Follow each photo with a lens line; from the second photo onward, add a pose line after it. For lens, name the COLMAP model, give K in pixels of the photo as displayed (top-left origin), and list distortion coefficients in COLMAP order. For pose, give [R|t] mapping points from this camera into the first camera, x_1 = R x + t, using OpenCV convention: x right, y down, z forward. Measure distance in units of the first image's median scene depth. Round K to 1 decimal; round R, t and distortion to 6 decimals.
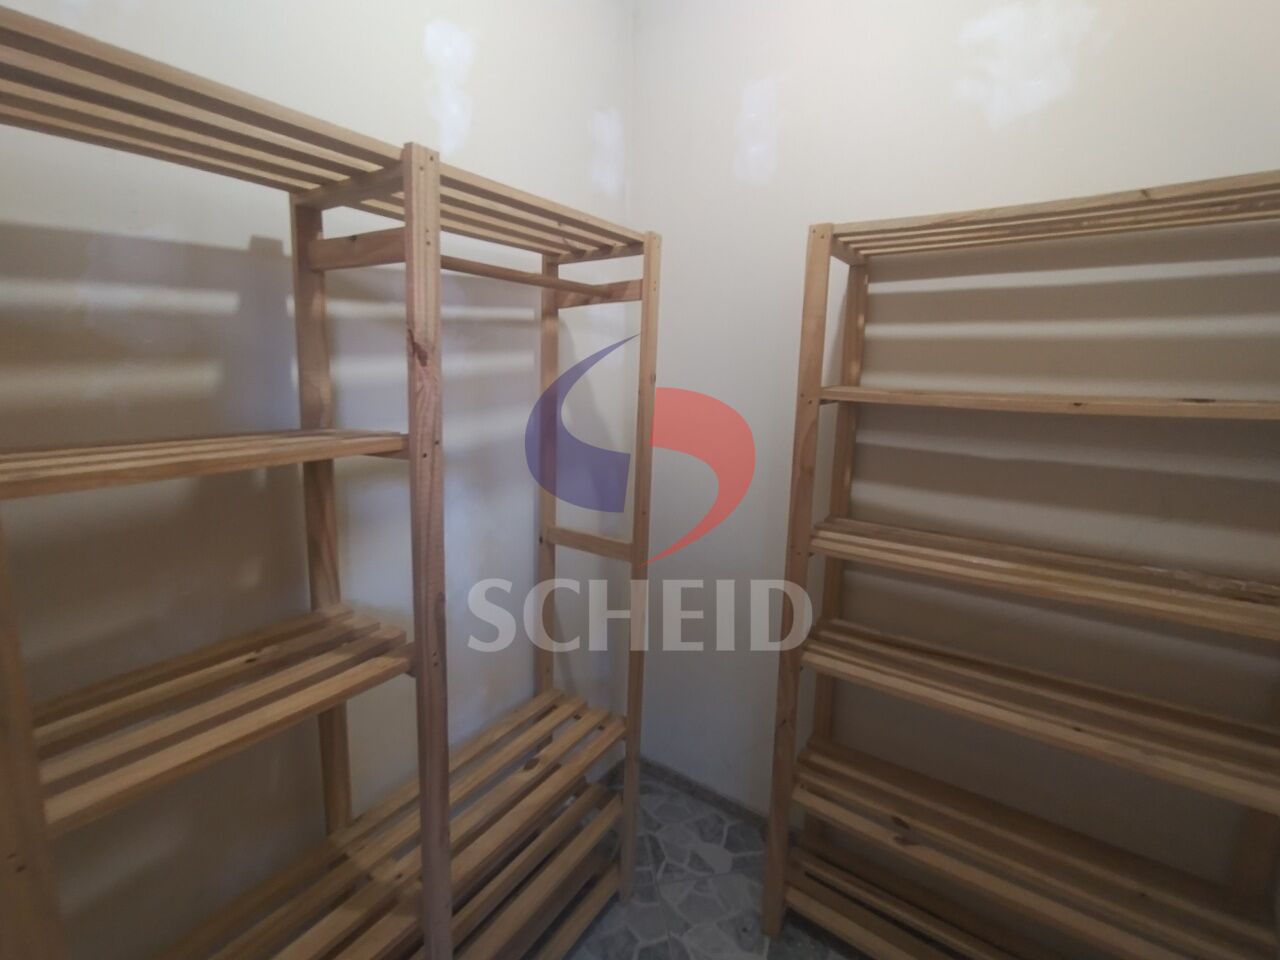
lens RADIAL K [[577.6, 0, 634.3], [0, 577.6, 484.1], [0, 0, 1]] dist [-0.009564, 0.000071]
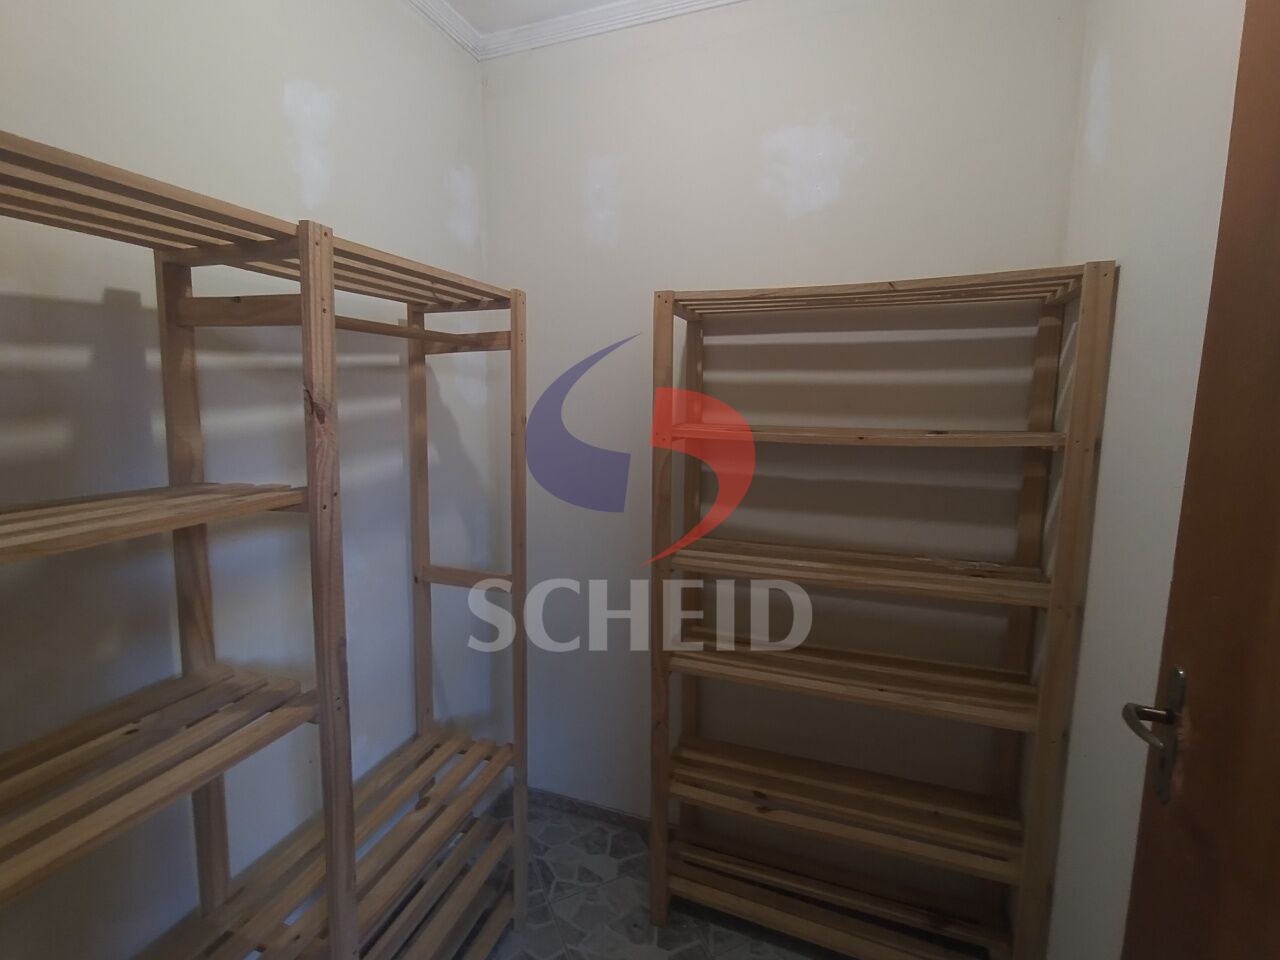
lens RADIAL K [[586.0, 0, 637.0], [0, 586.0, 484.1], [0, 0, 1]] dist [-0.011372, 0.005287]
pose [[0.963698, -0.049165, 0.262431, -0.060277], [0.060832, 0.997480, -0.036517, -0.011986], [-0.259974, 0.051156, 0.964260, -0.116823]]
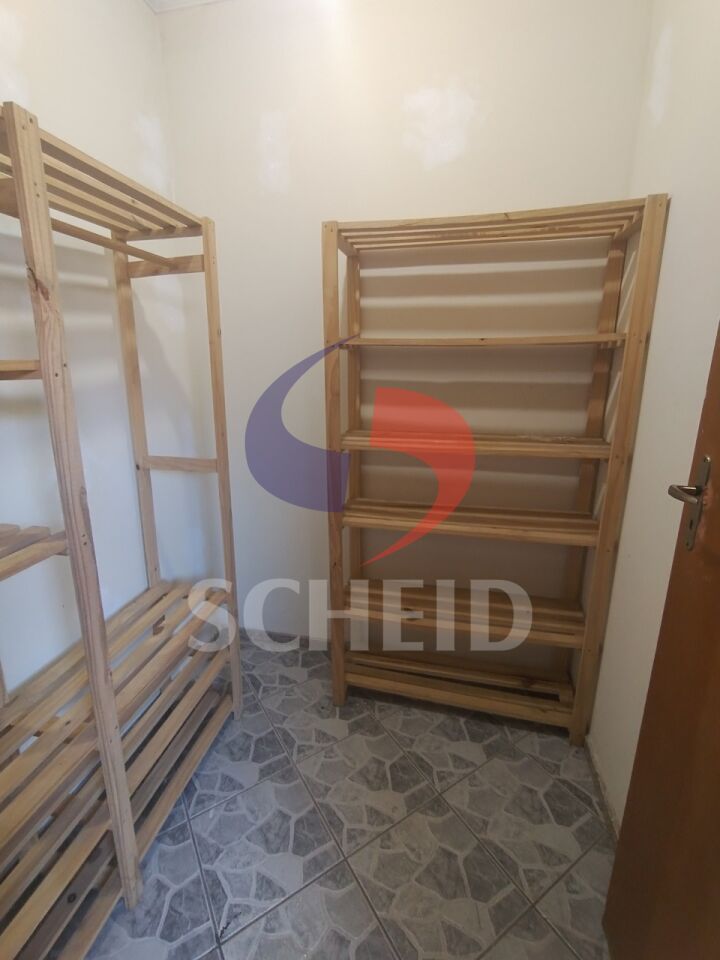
lens RADIAL K [[439.5, 0, 358.4], [0, 439.5, 478.7], [0, 0, 1]] dist [-0.011372, 0.005287]
pose [[0.922060, -0.117327, 0.368835, -0.089459], [0.090137, 0.991839, 0.090169, 0.096300], [-0.376404, -0.049895, 0.925111, -0.087162]]
